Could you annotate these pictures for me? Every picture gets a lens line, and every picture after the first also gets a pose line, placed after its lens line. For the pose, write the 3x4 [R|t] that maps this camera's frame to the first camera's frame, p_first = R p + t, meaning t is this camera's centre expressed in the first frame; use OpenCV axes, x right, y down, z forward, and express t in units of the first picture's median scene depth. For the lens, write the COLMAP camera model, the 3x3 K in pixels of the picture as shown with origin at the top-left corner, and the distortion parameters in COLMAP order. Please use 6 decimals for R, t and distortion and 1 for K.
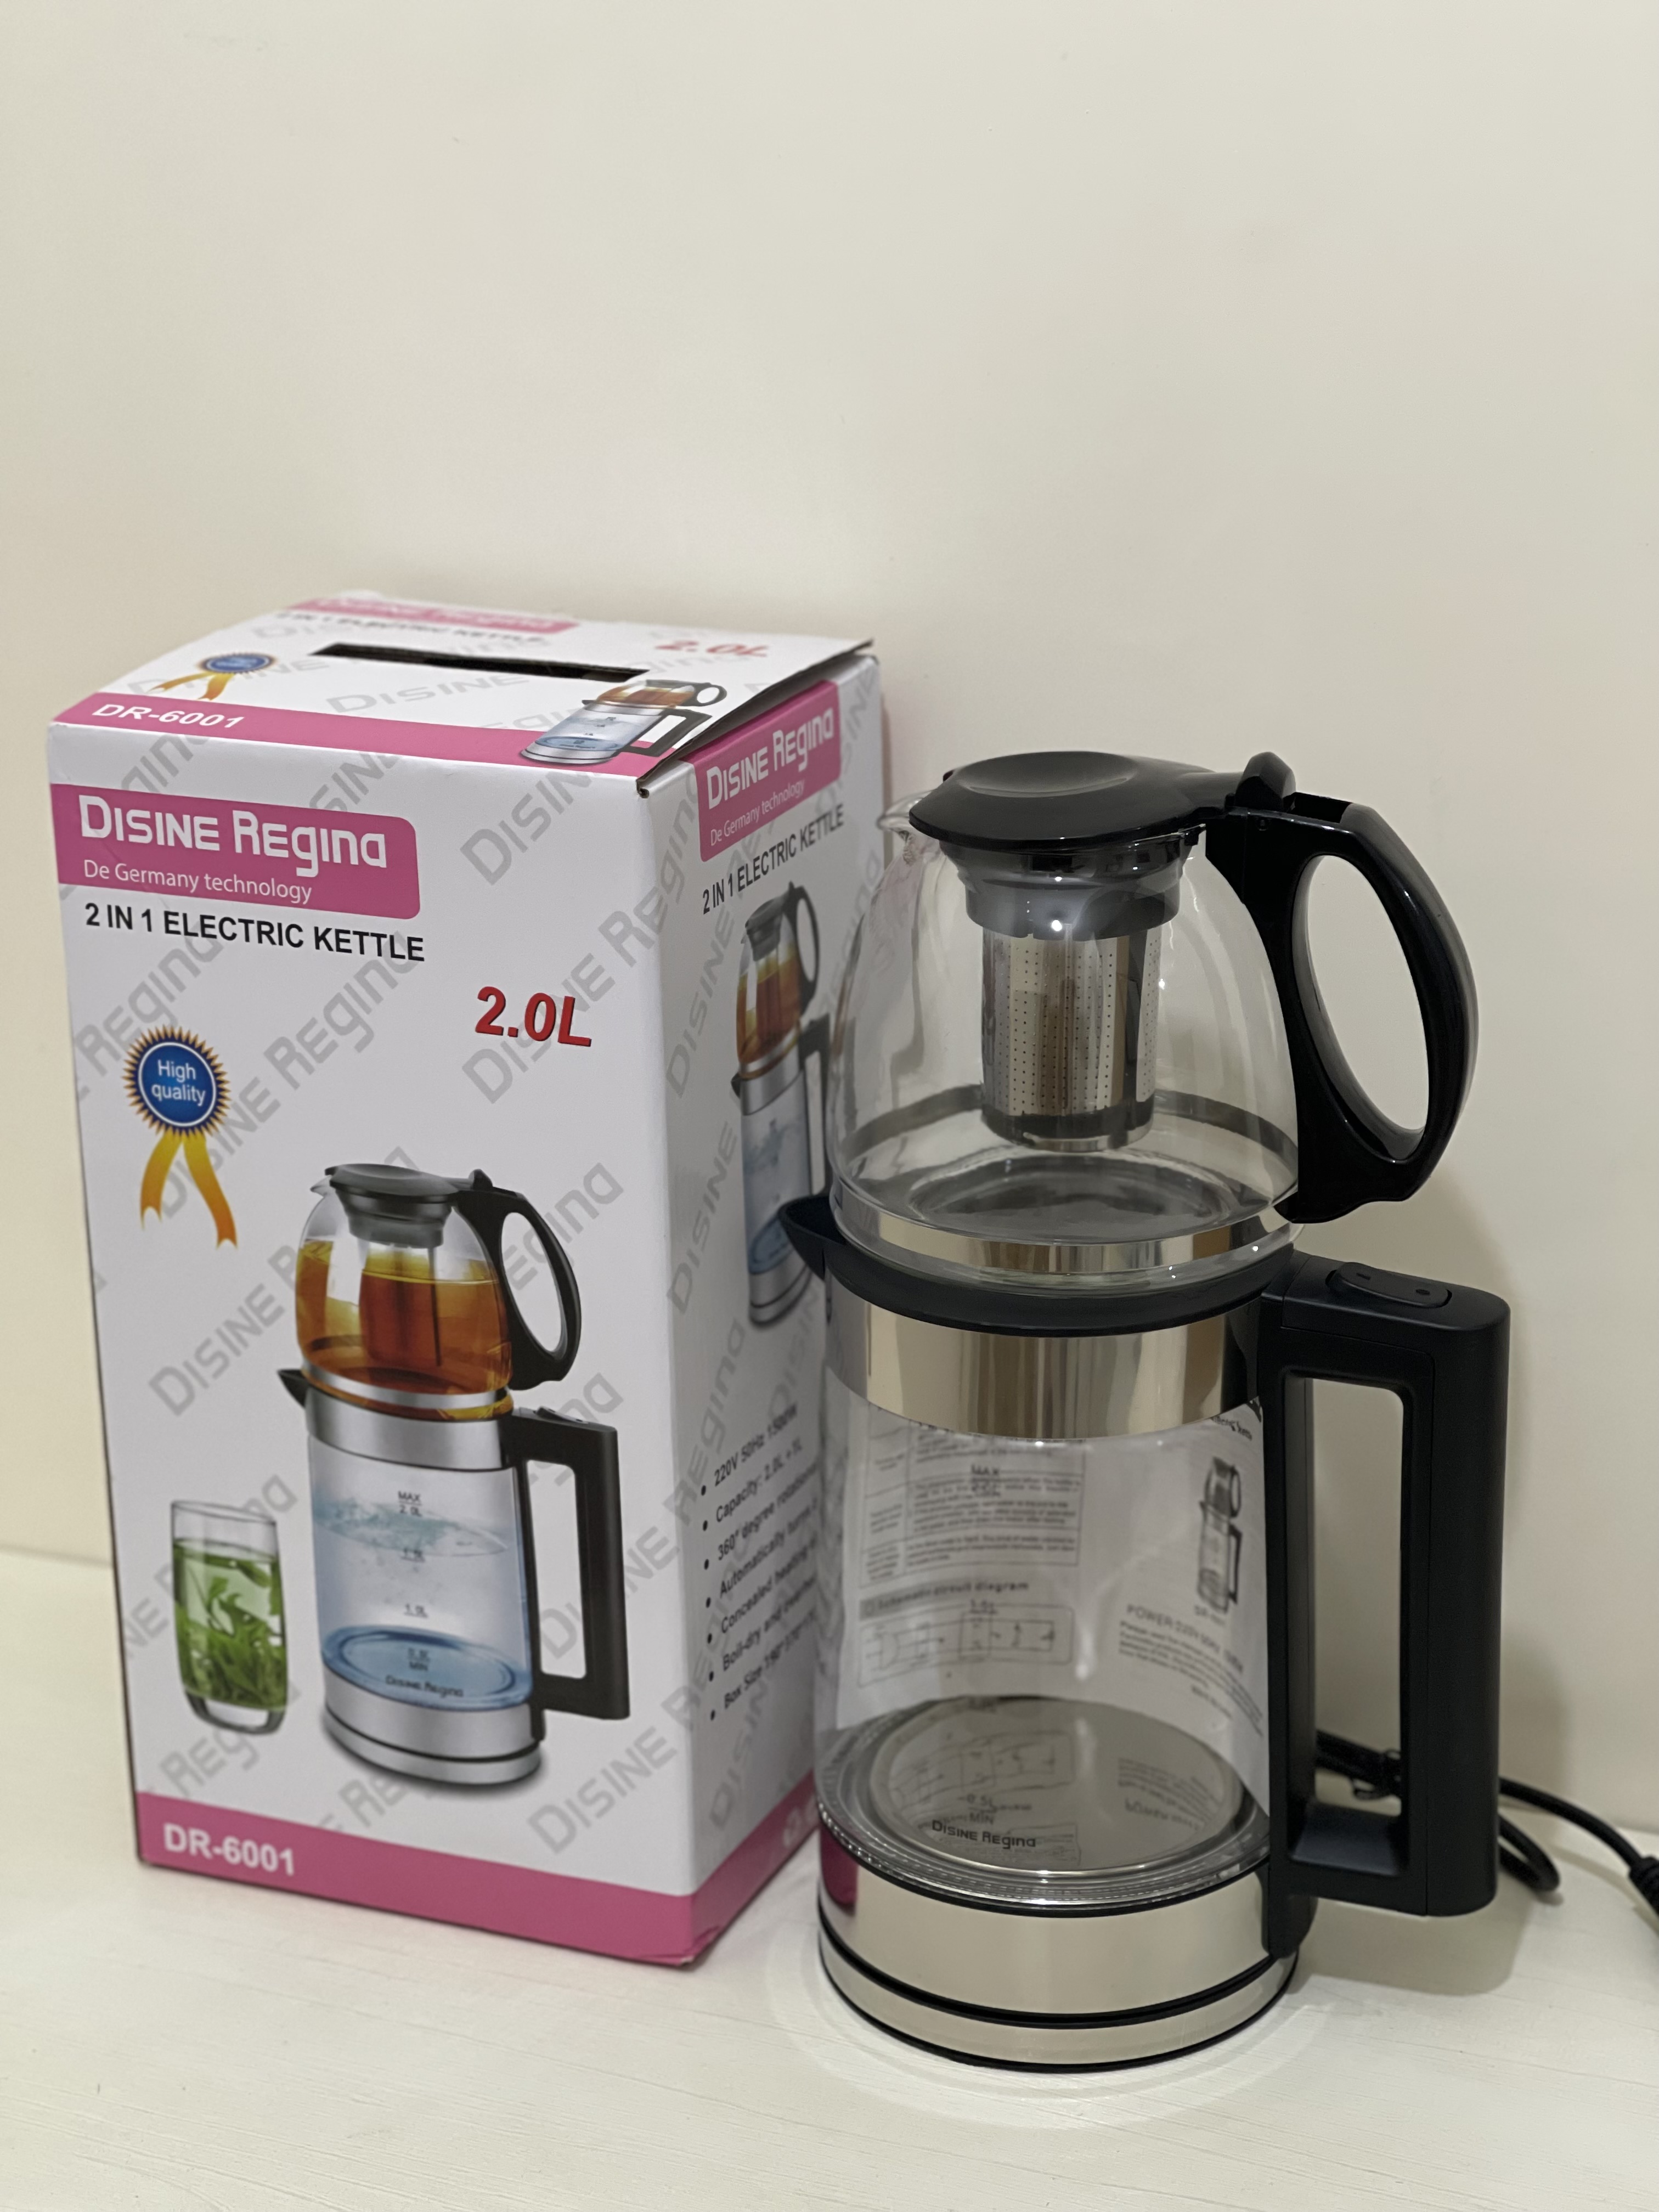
lens RADIAL K [[4440.3, 0, 834.3], [0, 4440.3, 1121.7], [0, 0, 1]] dist [0.262617, 0.000000]
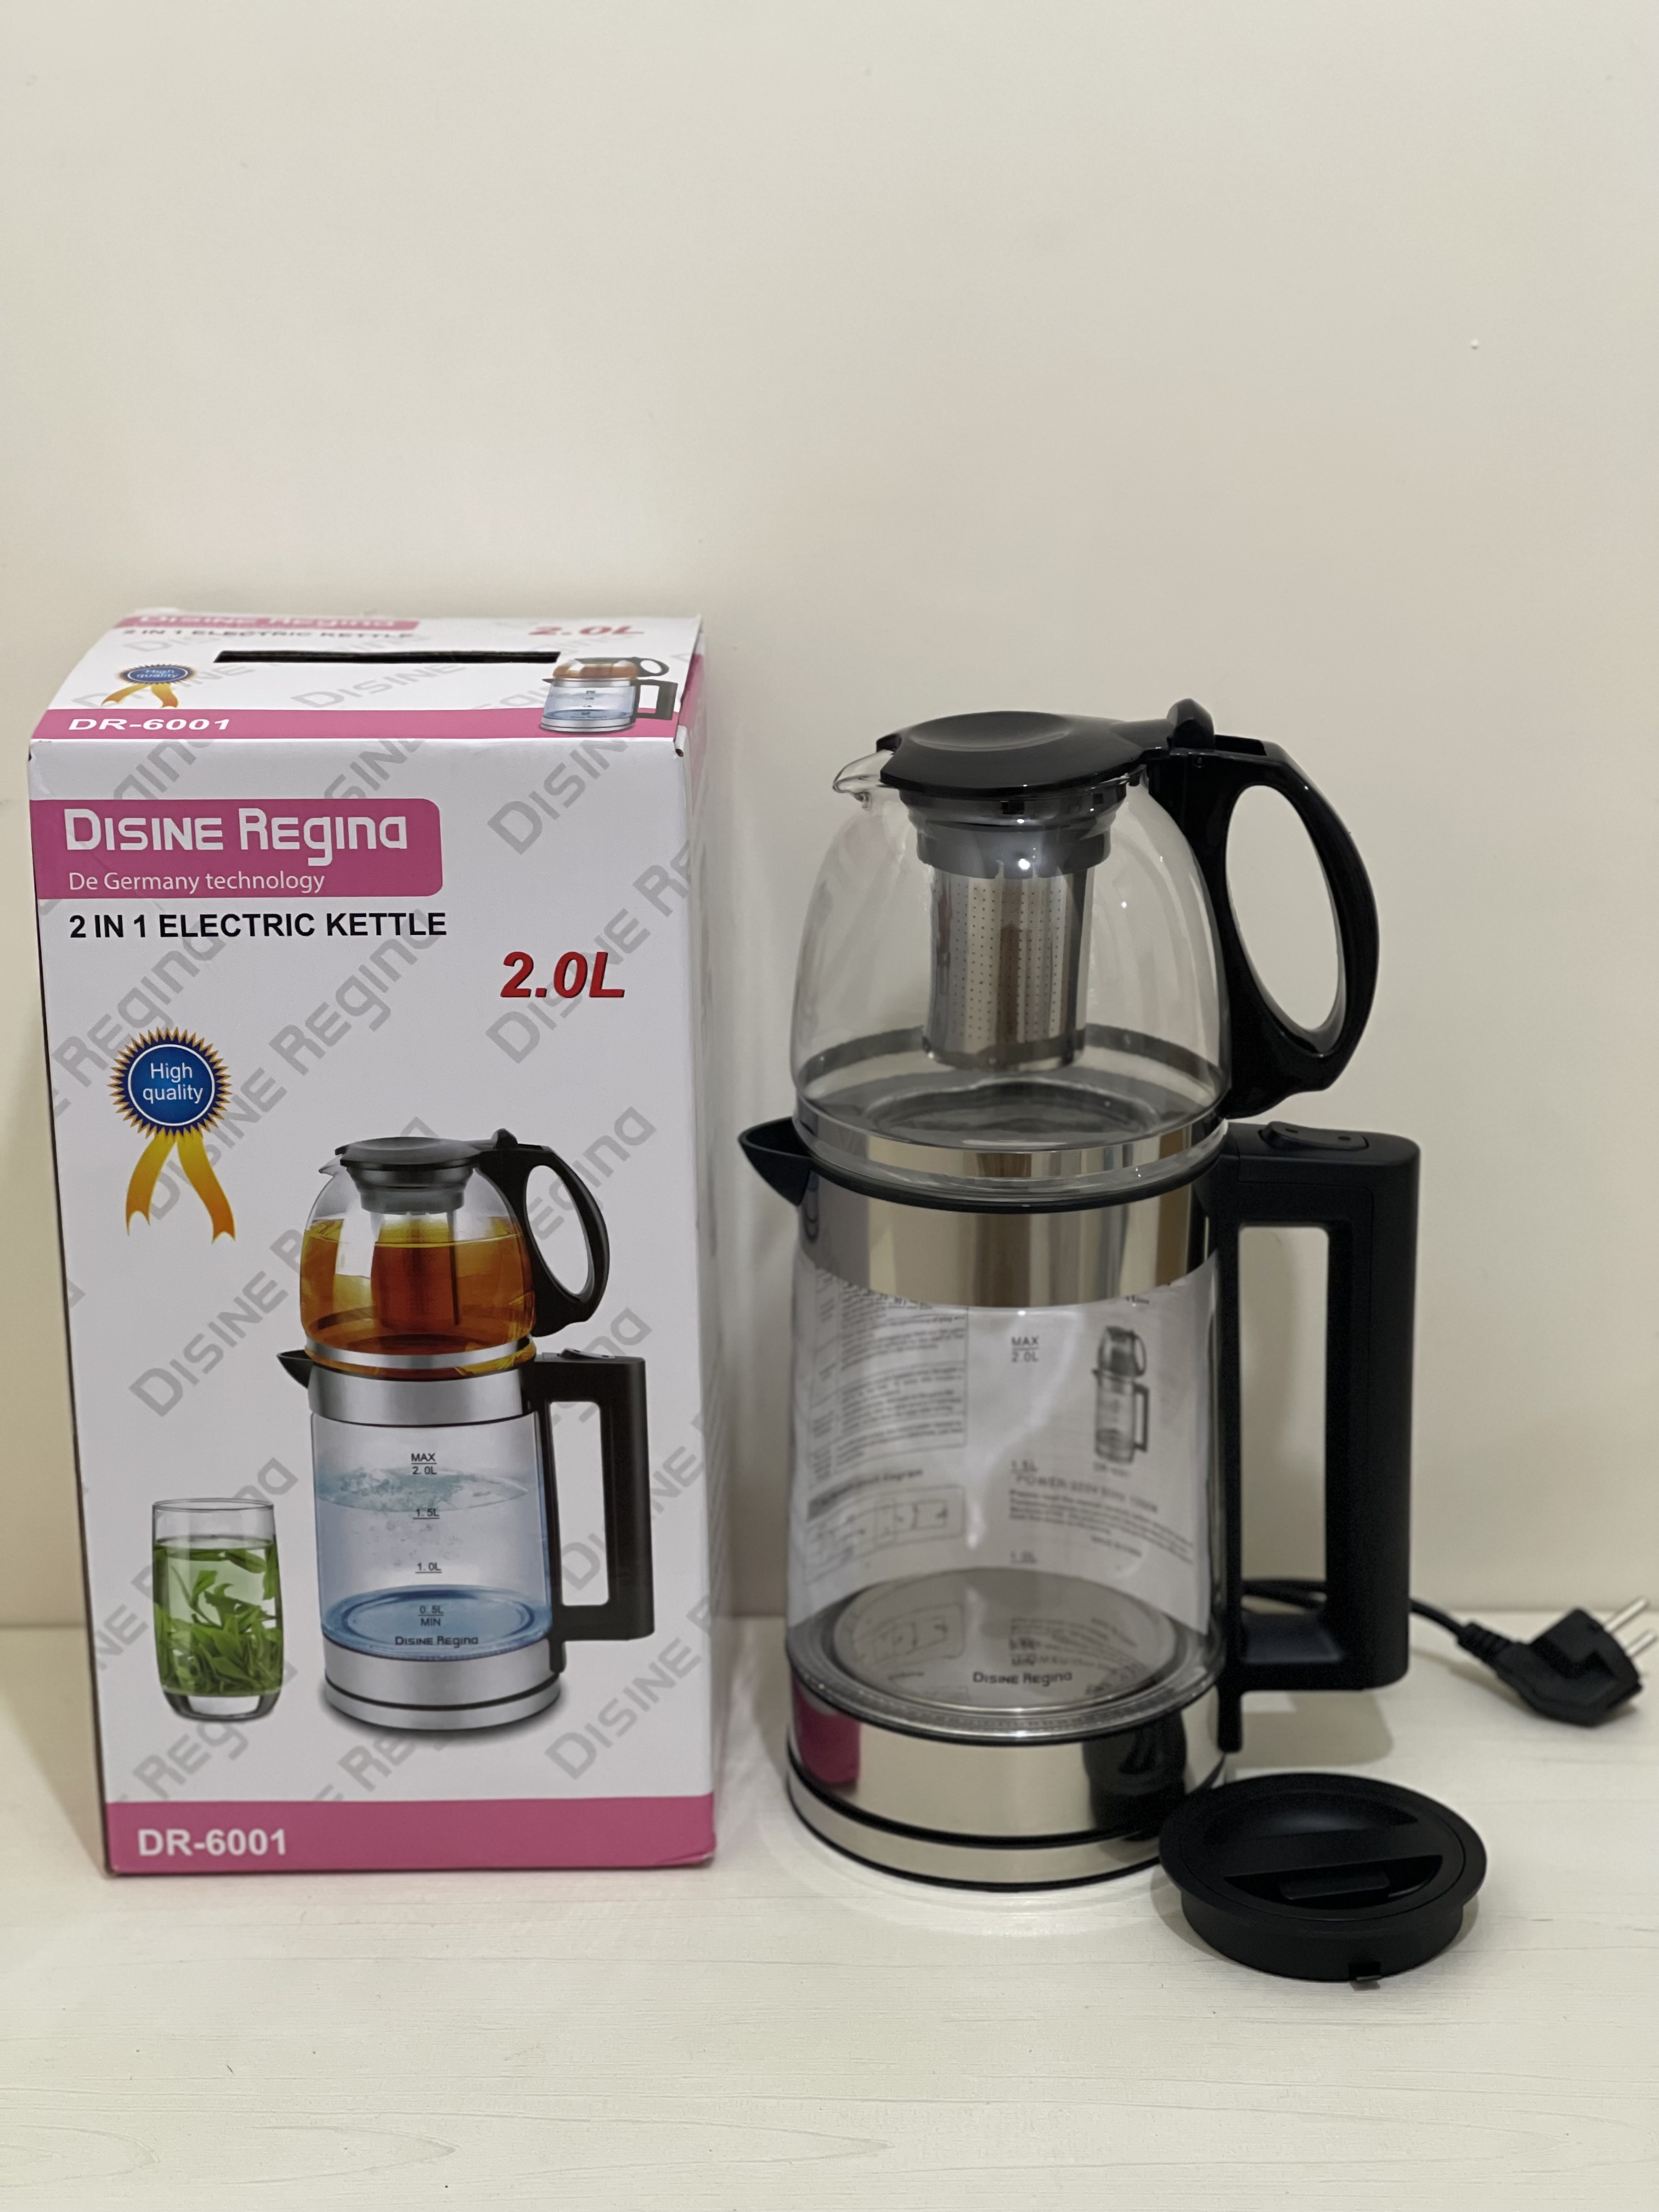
lens RADIAL K [[4440.3, 0, 846.9], [0, 4440.3, 1110.6], [0, 0, 1]] dist [0.262617, 0.000000]
pose [[0.921984, -0.106165, 0.372390, -0.390840], [0.116967, 0.993115, -0.006464, 0.022418], [-0.369139, 0.049517, 0.928054, -0.006717]]
